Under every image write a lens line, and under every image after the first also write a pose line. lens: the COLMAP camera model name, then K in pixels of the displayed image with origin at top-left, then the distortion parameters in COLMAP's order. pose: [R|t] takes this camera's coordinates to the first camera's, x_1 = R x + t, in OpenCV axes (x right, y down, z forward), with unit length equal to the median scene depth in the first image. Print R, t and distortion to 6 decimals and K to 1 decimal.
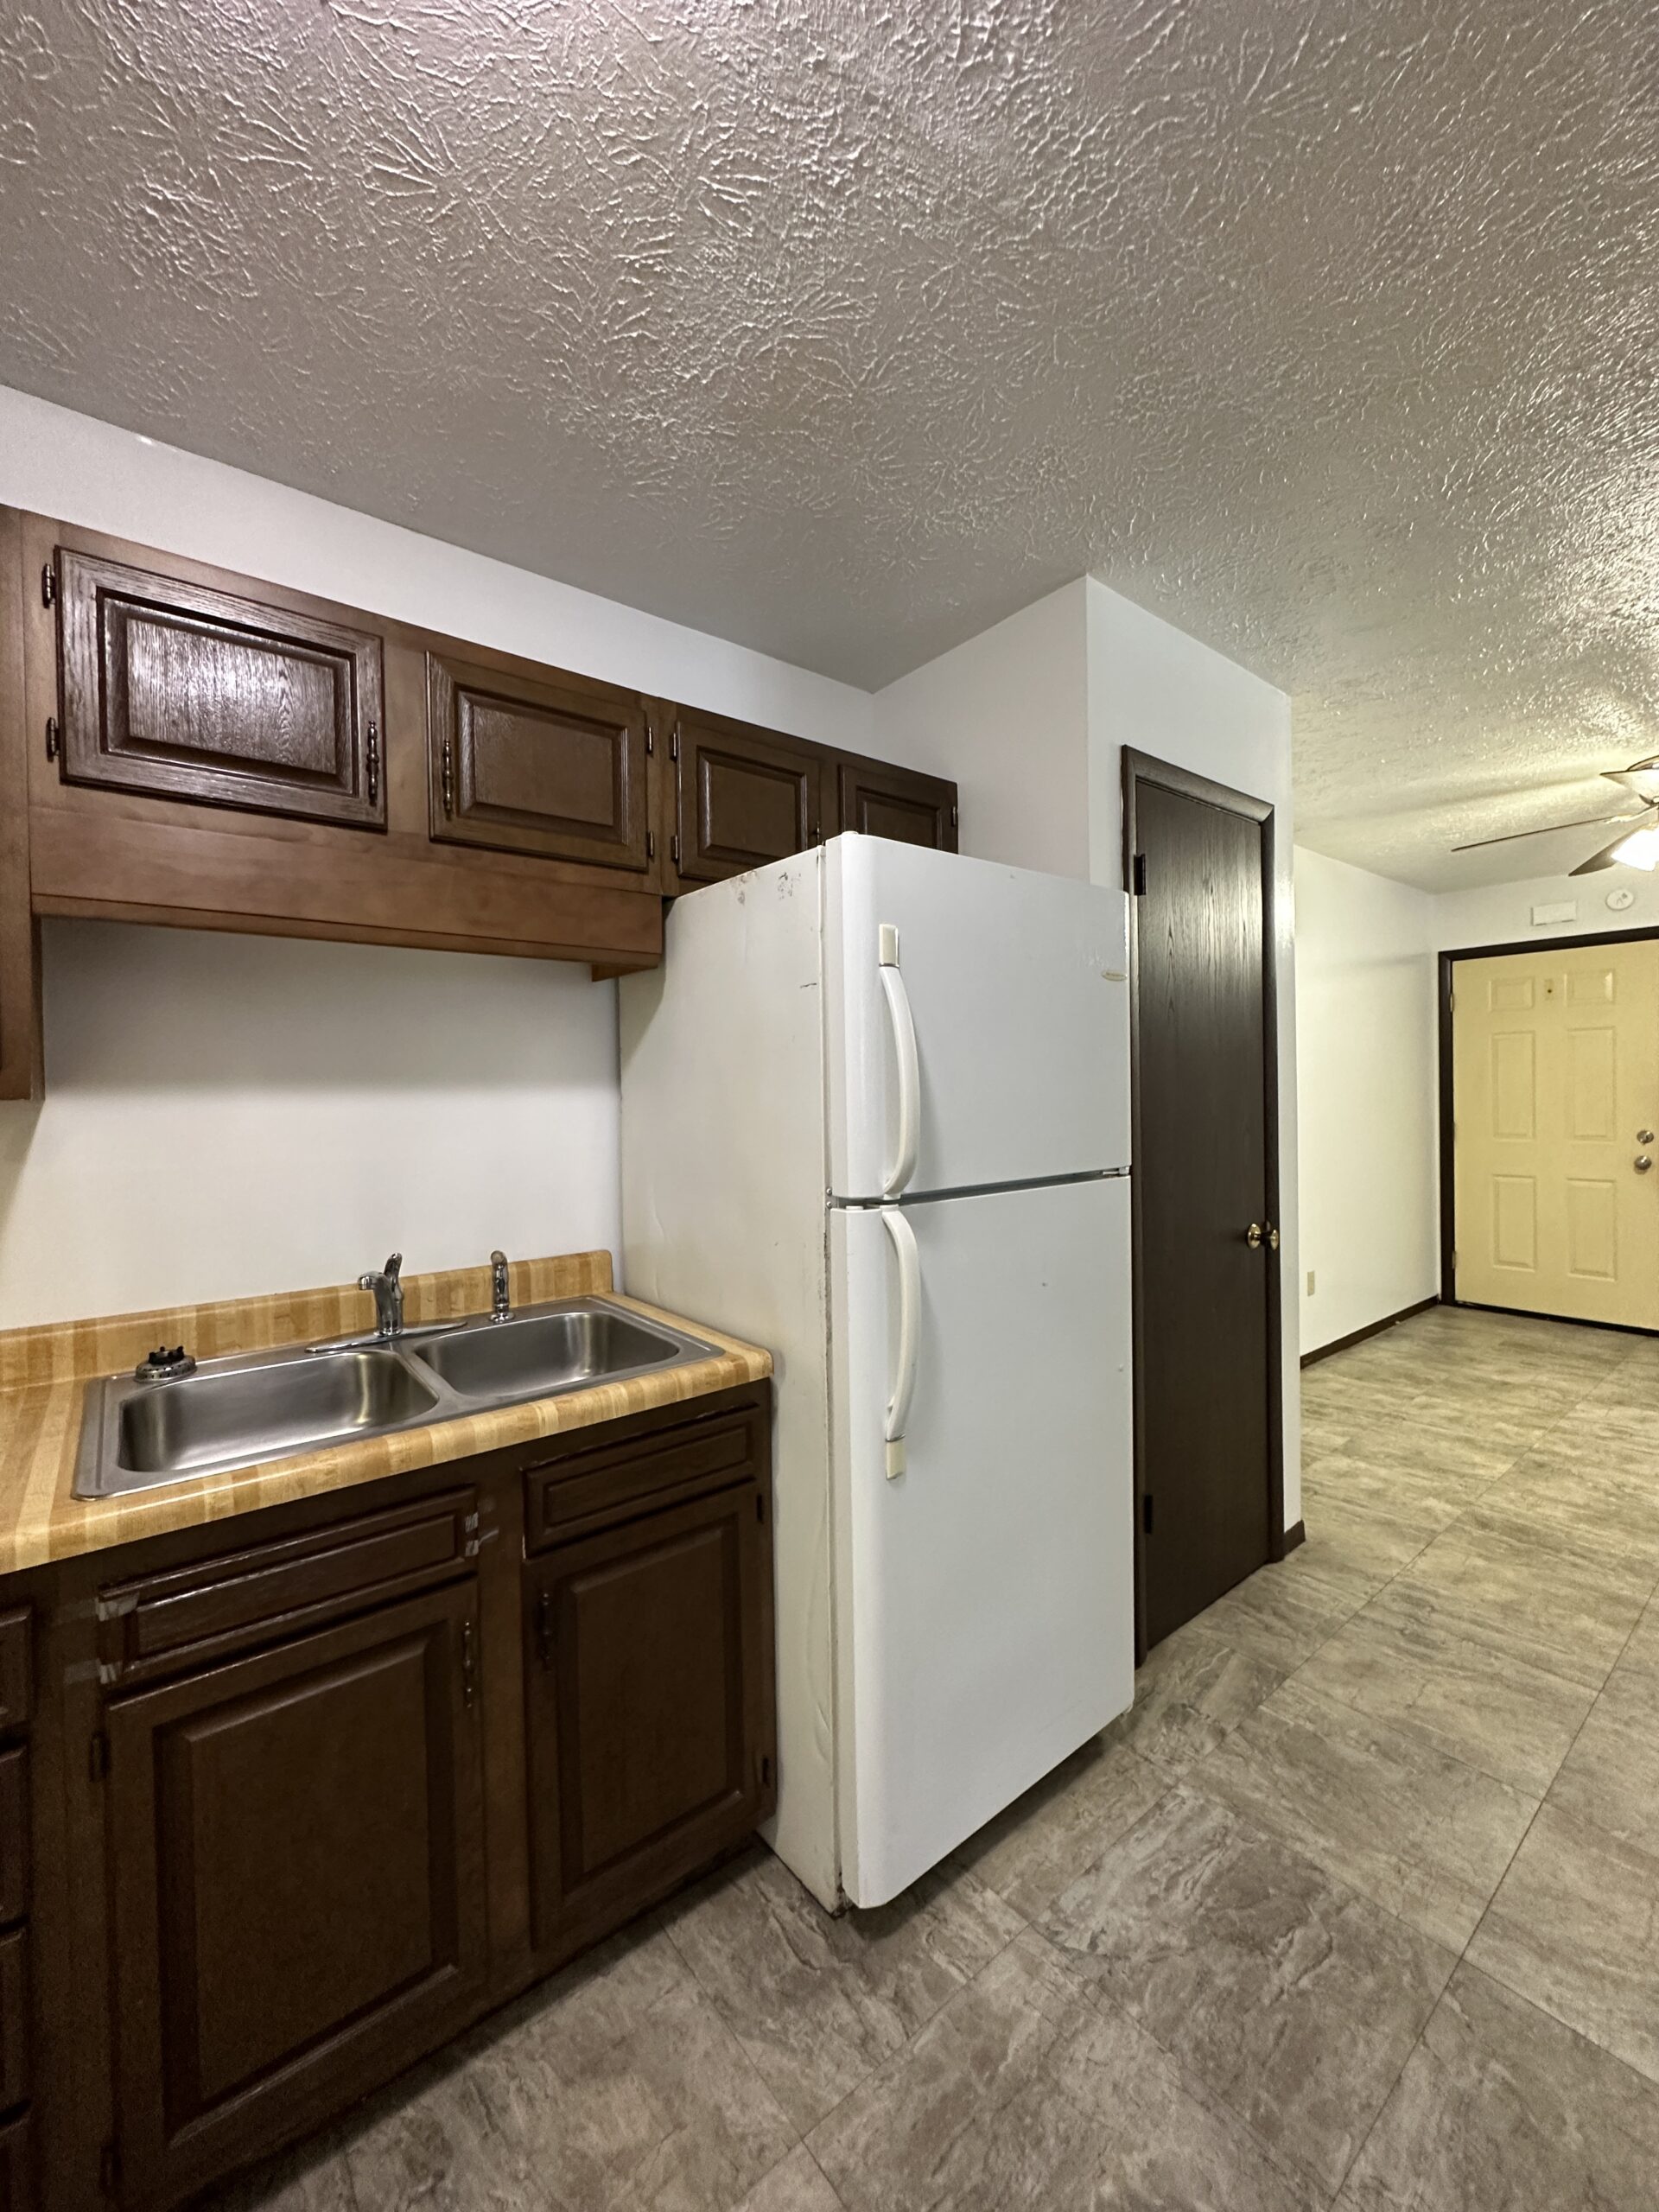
lens RADIAL K [[884.9, 0, 828.1], [0, 884.9, 1101.5], [0, 0, 1]] dist [-0.004571, 0.001294]
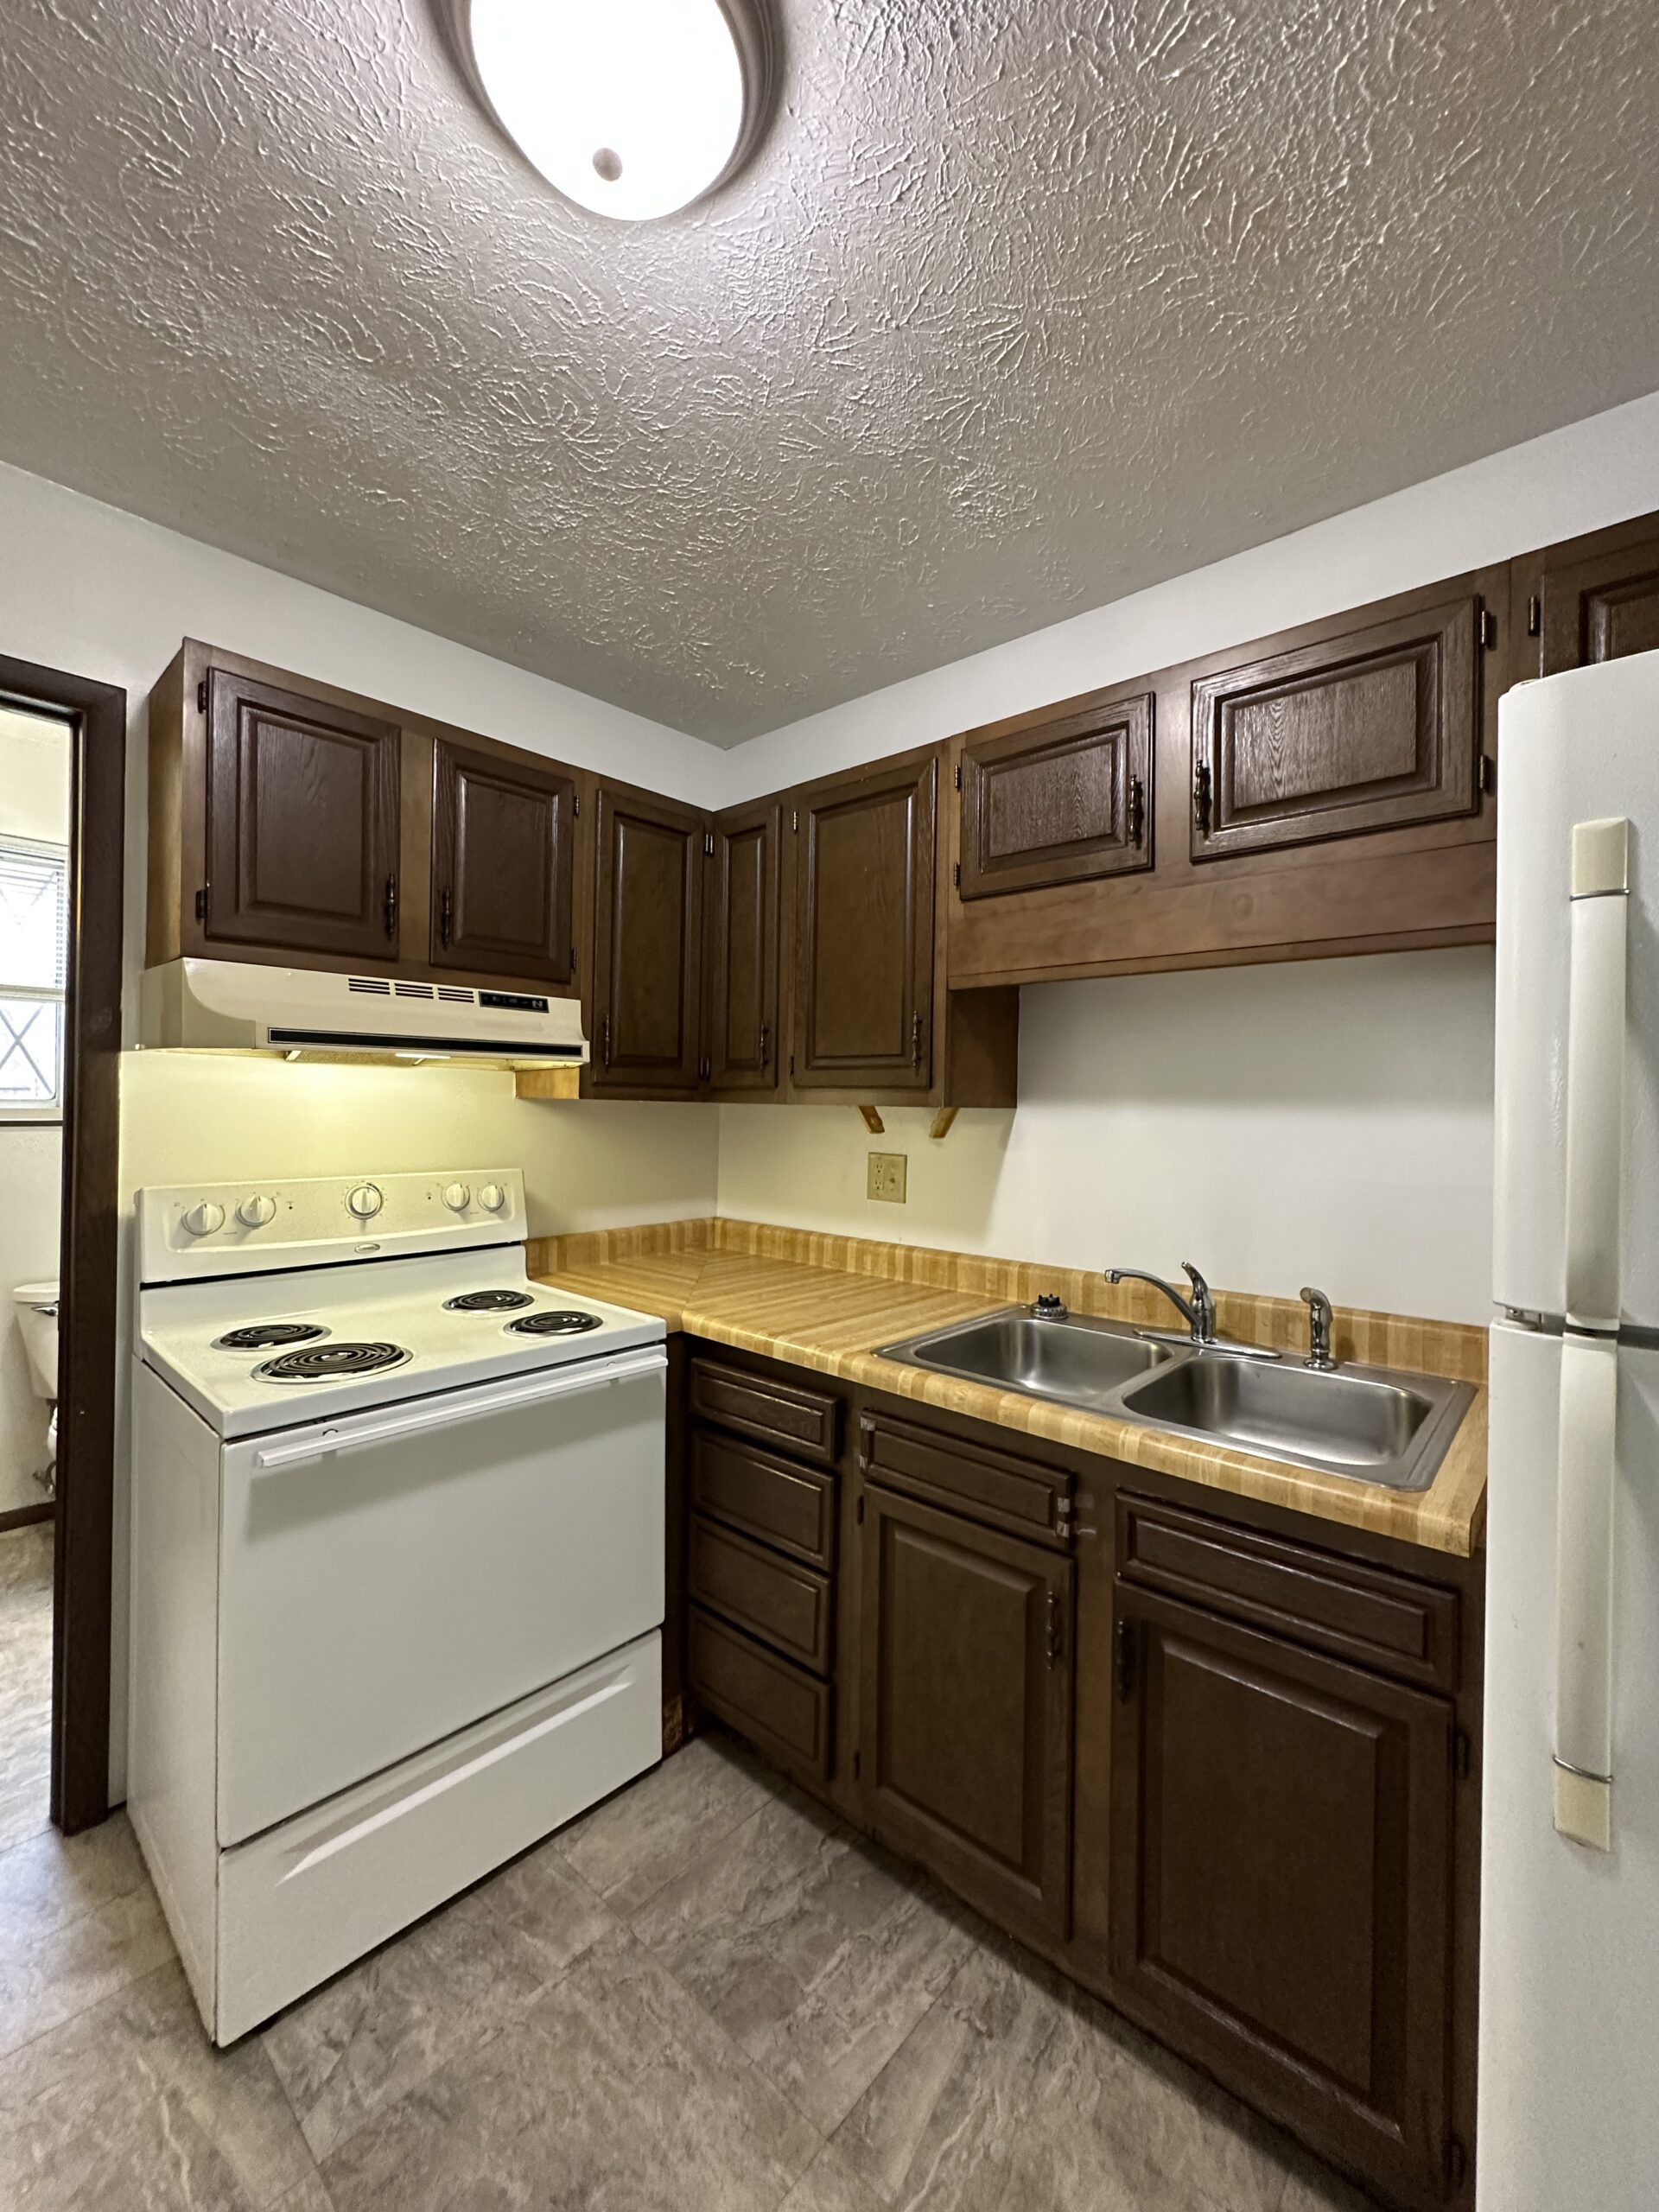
lens RADIAL K [[884.9, 0, 829.8], [0, 884.9, 1101.1], [0, 0, 1]] dist [-0.004571, 0.001294]
pose [[0.165024, 0.014704, -0.986180, 0.648309], [-0.028351, 0.999546, 0.010159, -0.024693], [0.985882, 0.026283, 0.165366, 0.554123]]
